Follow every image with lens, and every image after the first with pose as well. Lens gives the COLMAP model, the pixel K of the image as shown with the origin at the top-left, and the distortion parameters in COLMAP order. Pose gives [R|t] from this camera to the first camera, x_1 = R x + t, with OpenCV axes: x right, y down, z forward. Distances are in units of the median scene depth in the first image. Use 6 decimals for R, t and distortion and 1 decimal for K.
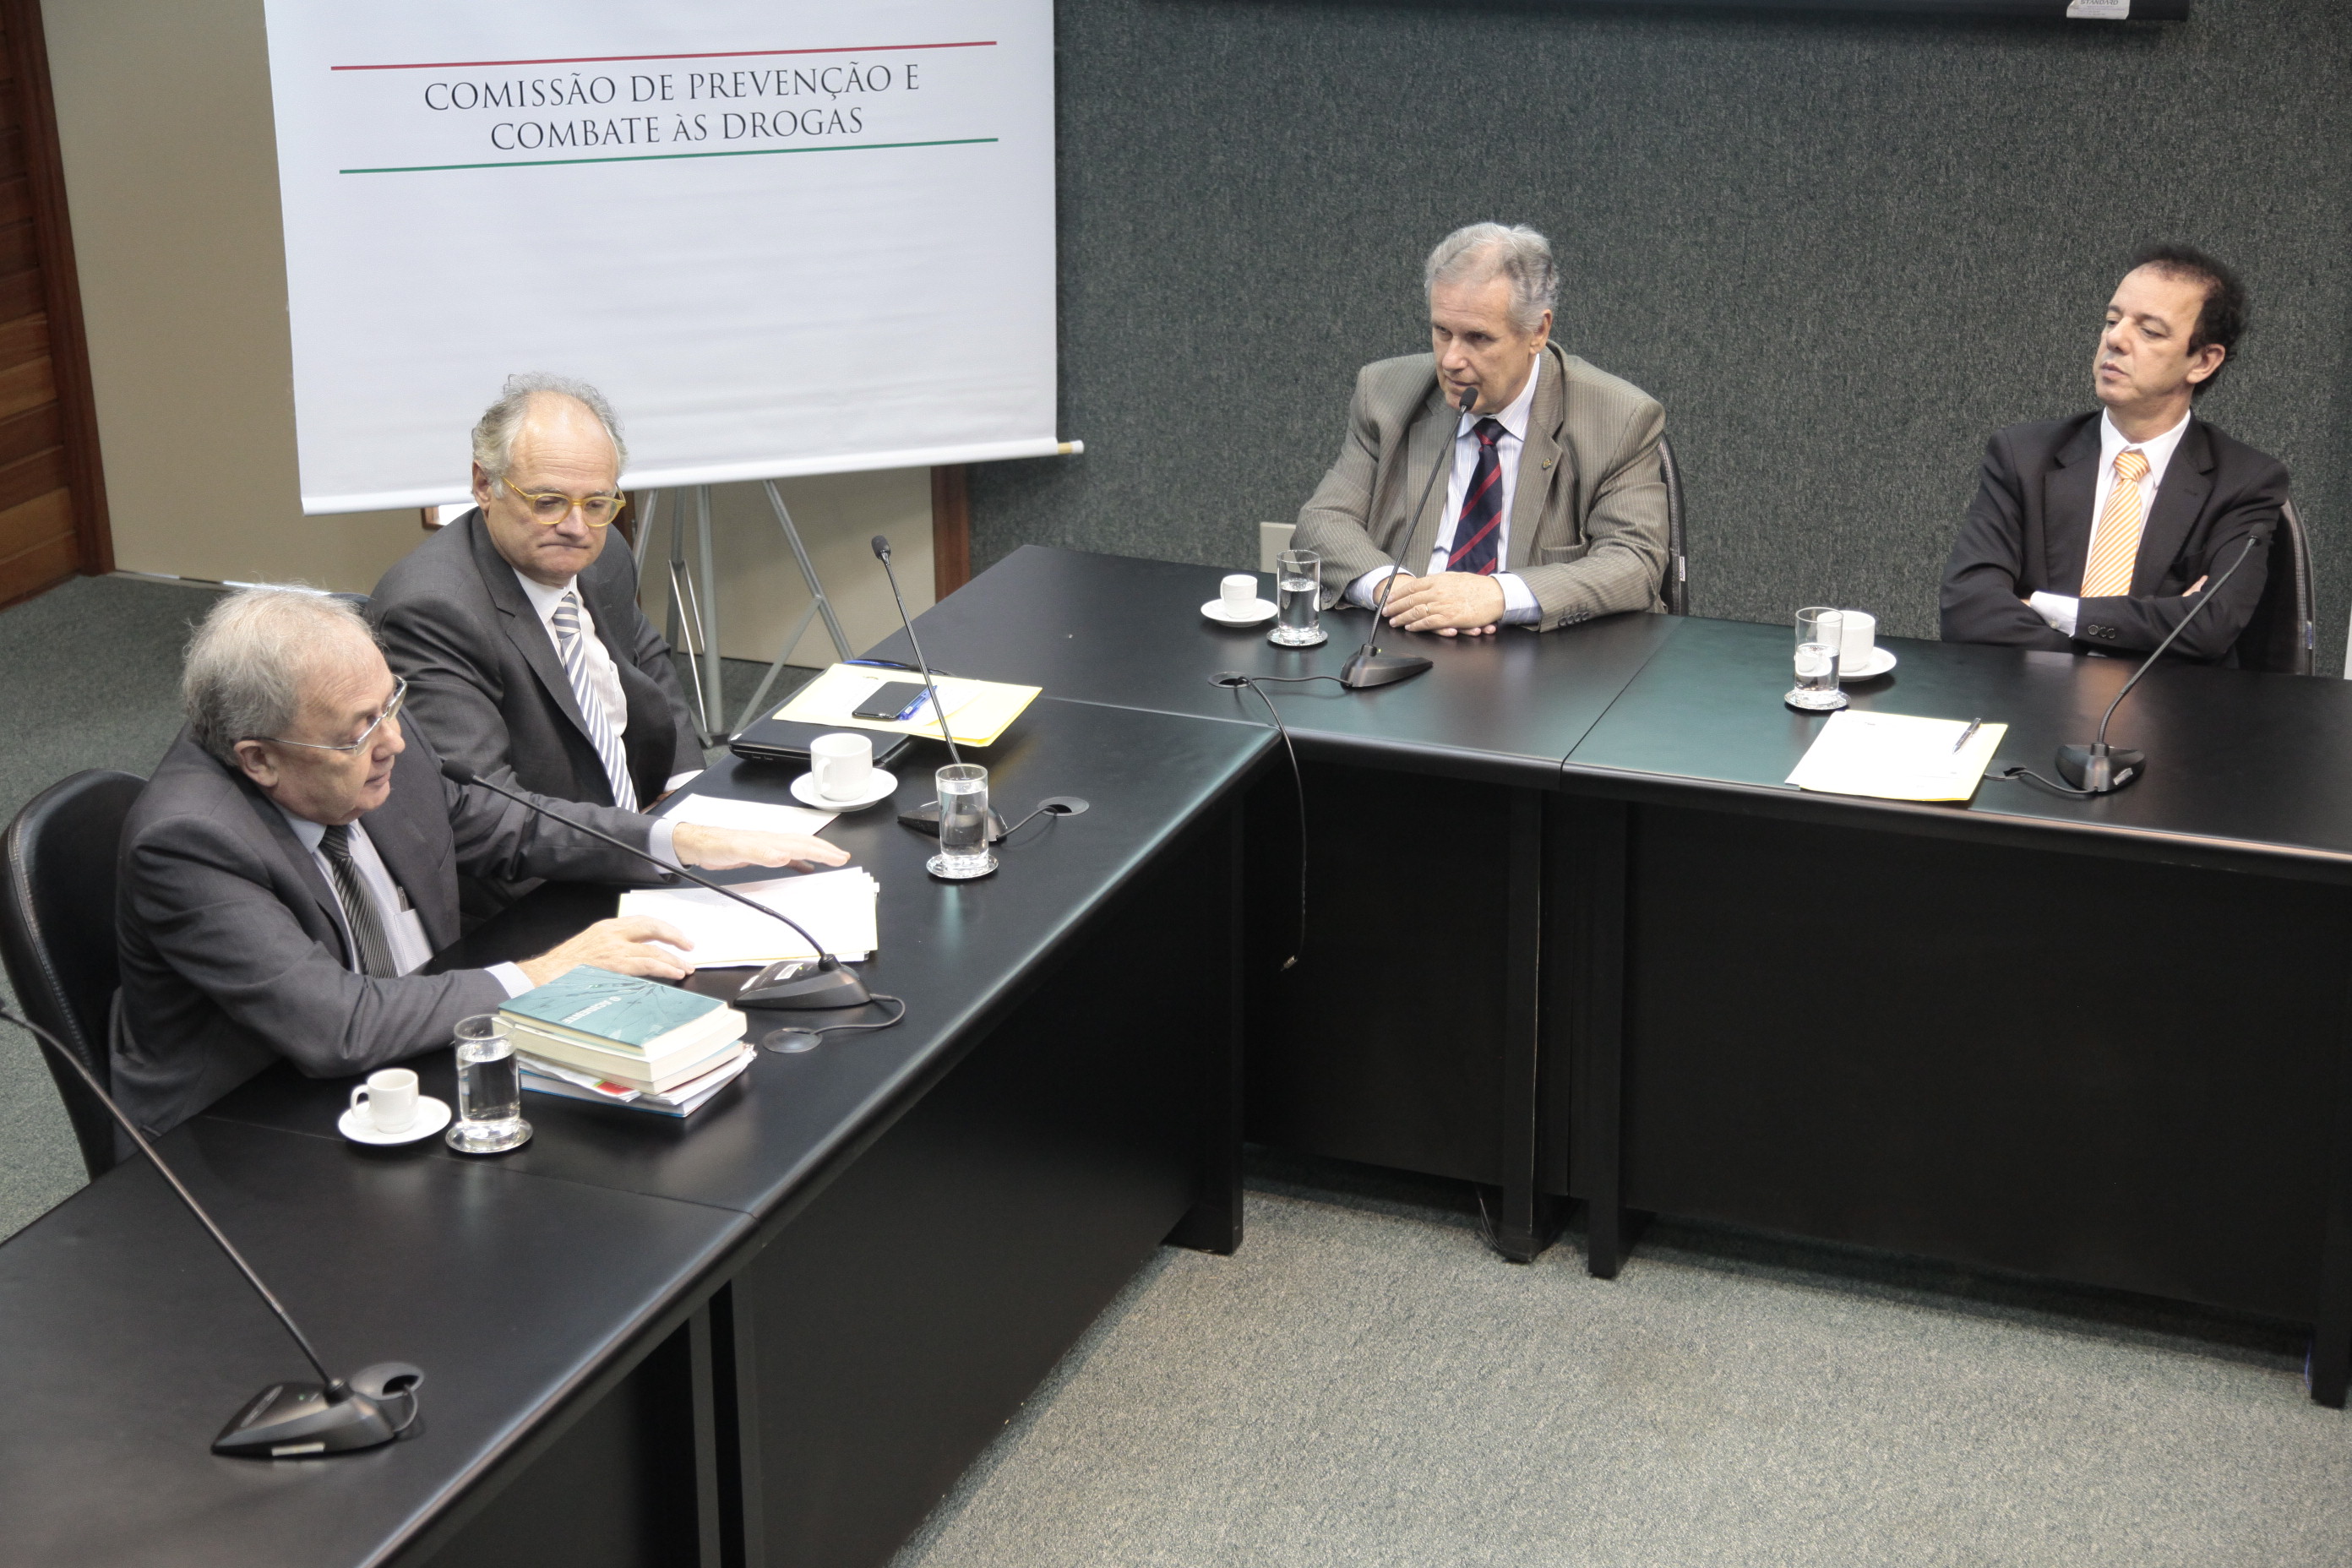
lens RADIAL K [[3842.4, 0, 1176.0], [0, 3842.4, 784.0], [0, 0, 1]] dist [0.223732, 0.104521]
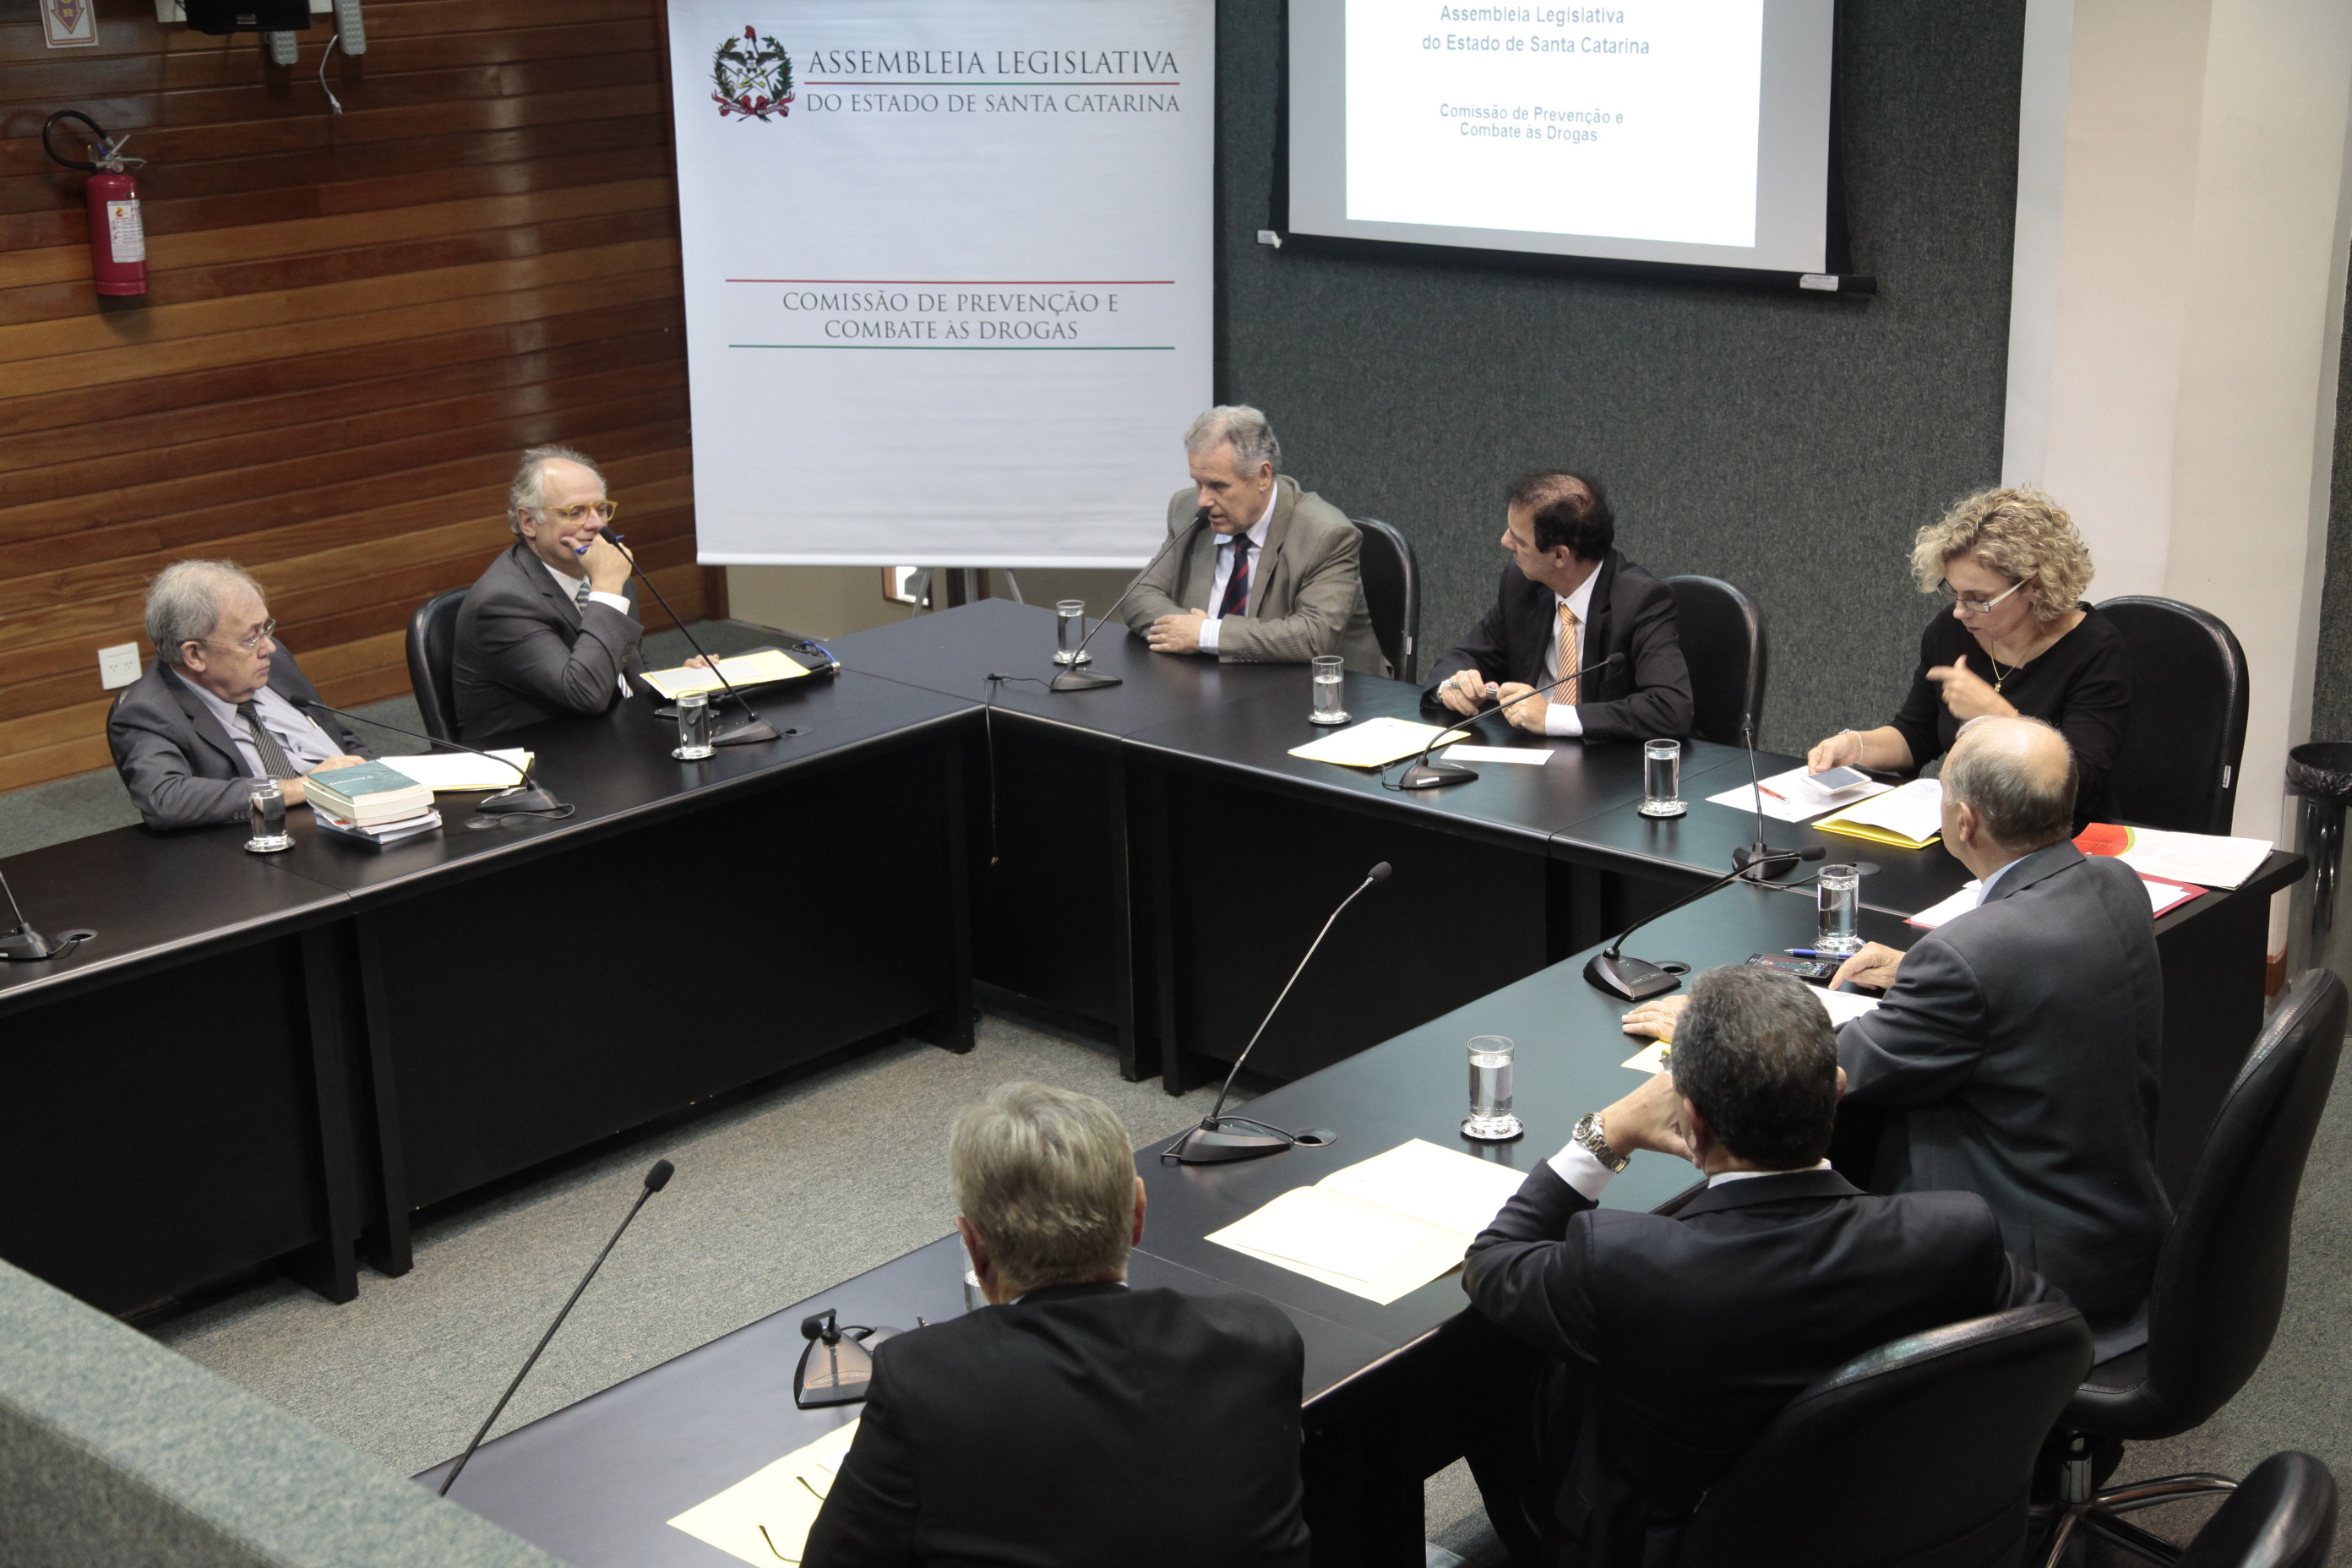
lens RADIAL K [[3250.8, 0, 1176.0], [0, 3250.8, 784.0], [0, 0, 1]] dist [0.173709, 0.035069]
pose [[0.927138, 0.092111, -0.363223, 0.438329], [-0.111712, 0.993183, -0.033283, 0.039752], [0.357681, 0.071434, 0.931108, -0.139465]]
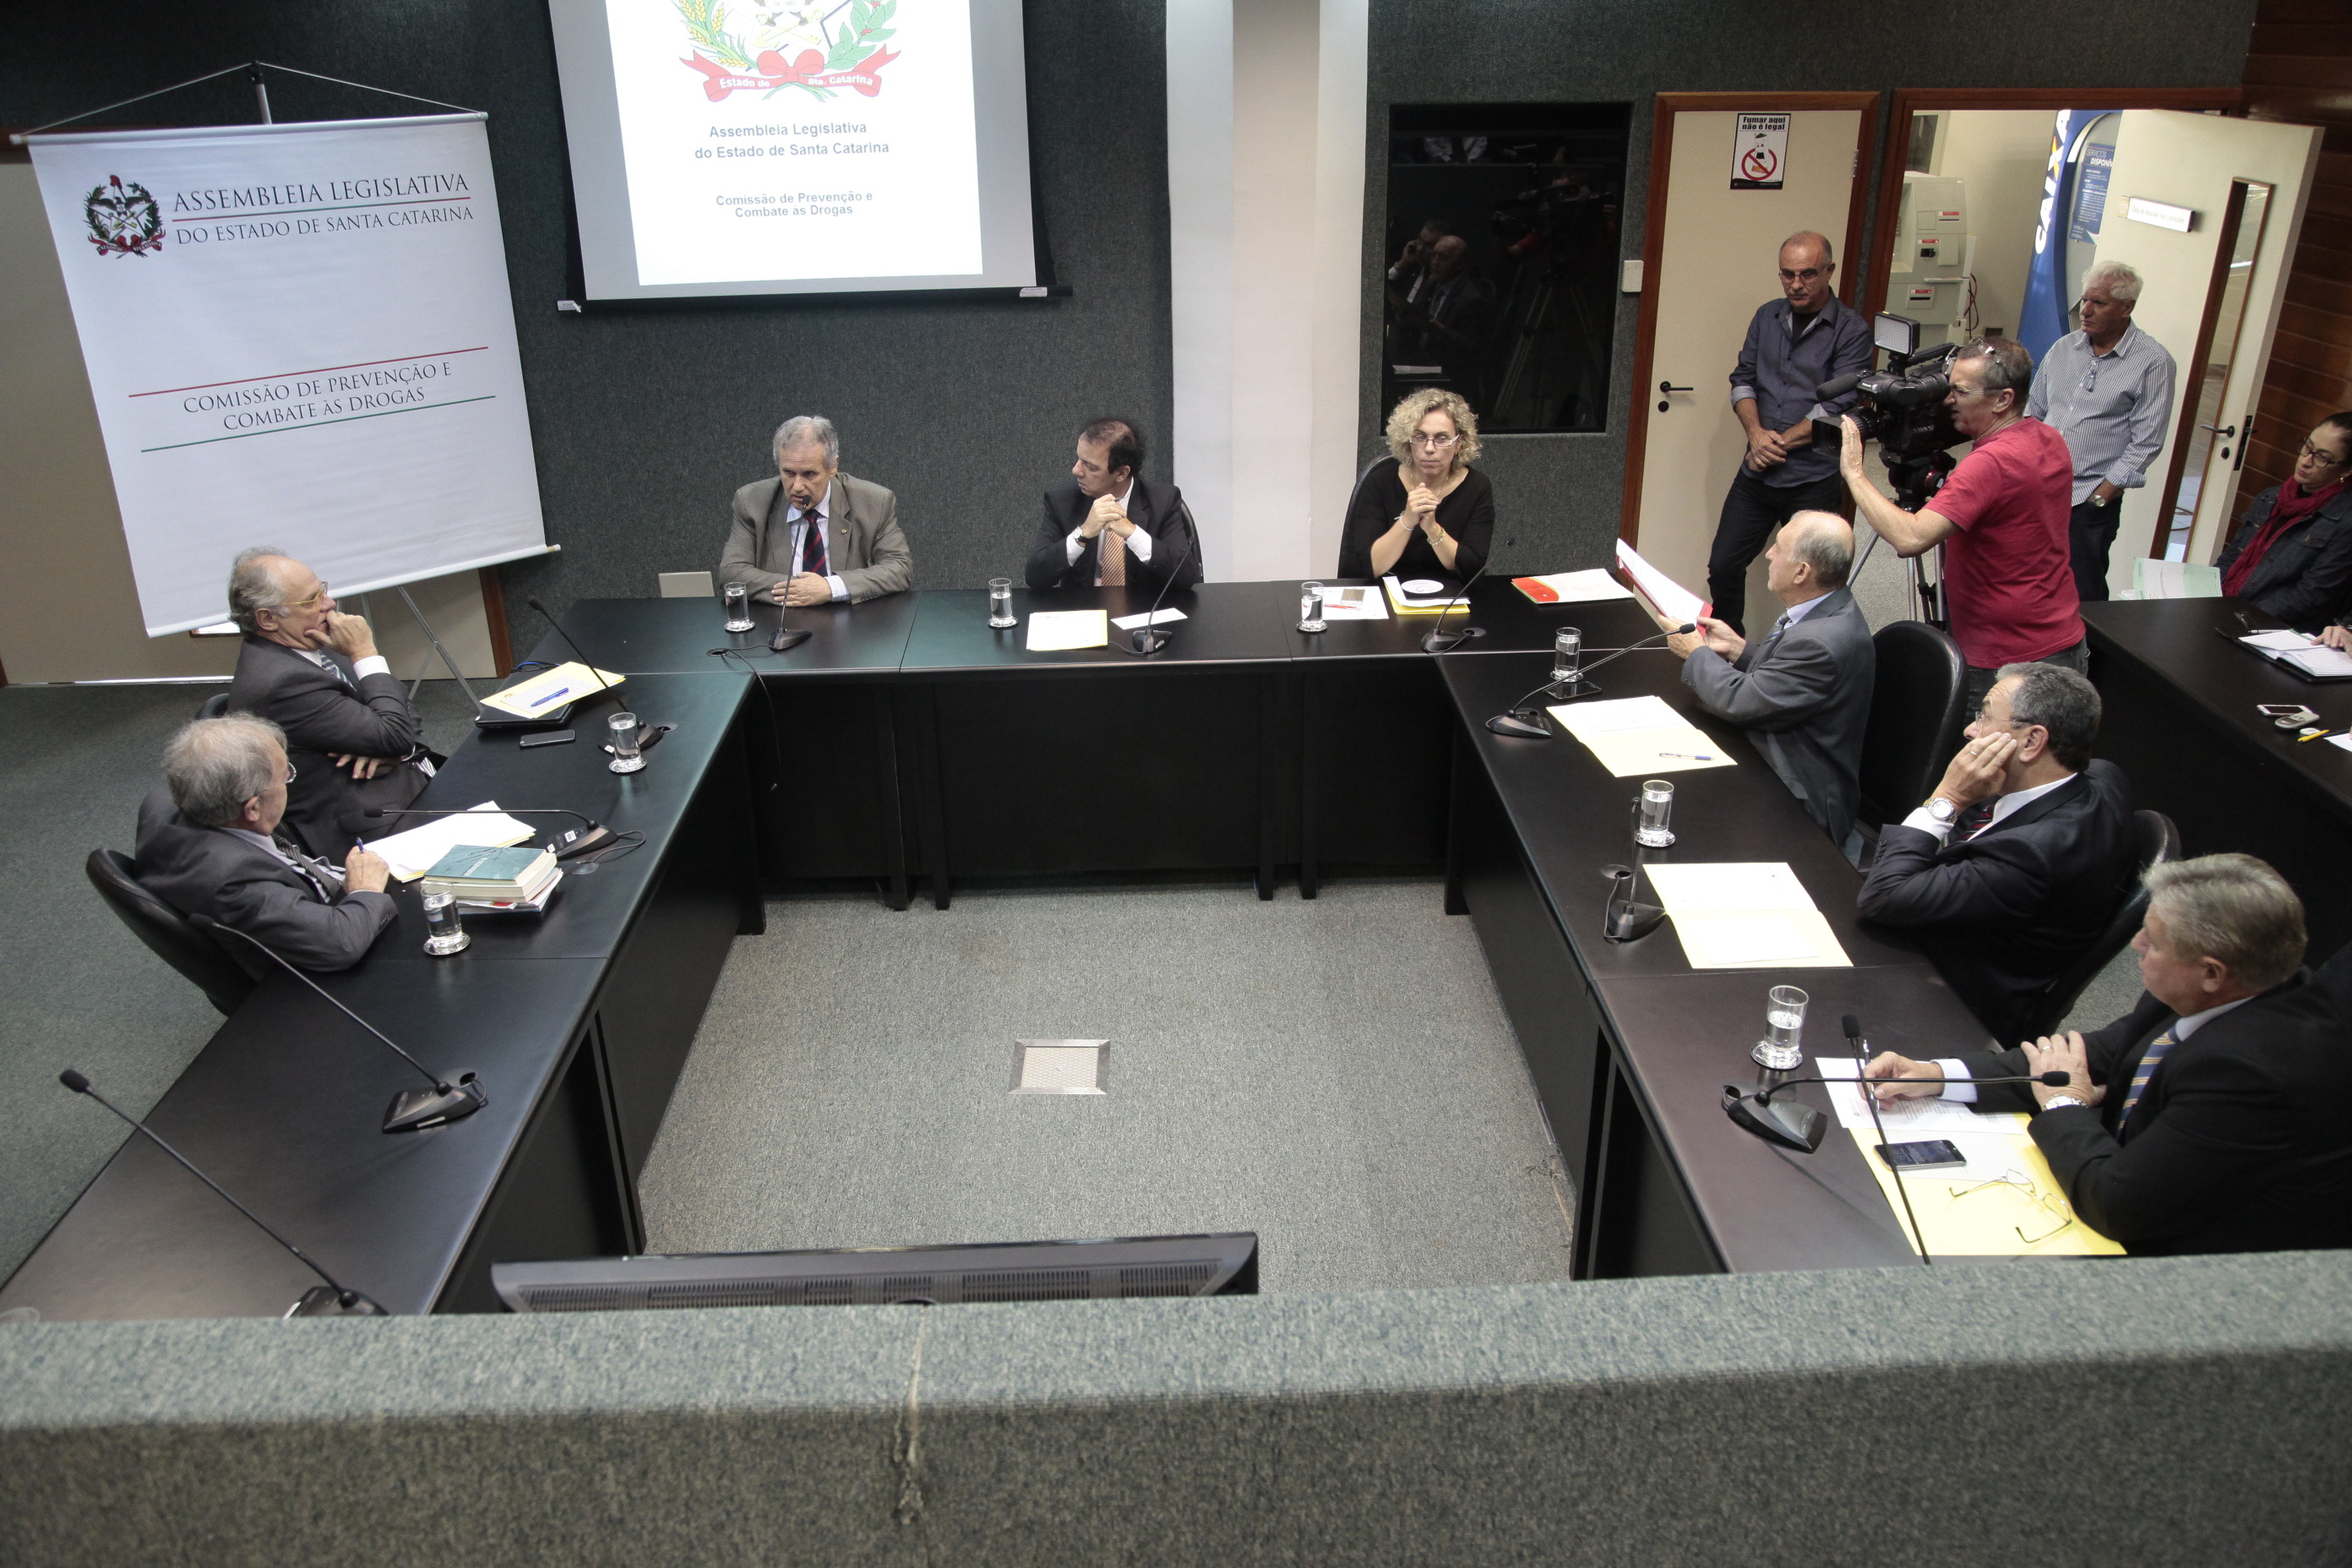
lens RADIAL K [[1807.3, 0, 1176.0], [0, 1807.3, 784.0], [0, 0, 1]] dist [-0.087377, 0.086942]
pose [[0.918636, -0.166305, 0.358400, -0.089837], [0.141312, 0.985393, 0.095036, -0.011828], [-0.368970, -0.036657, 0.928718, 0.034876]]
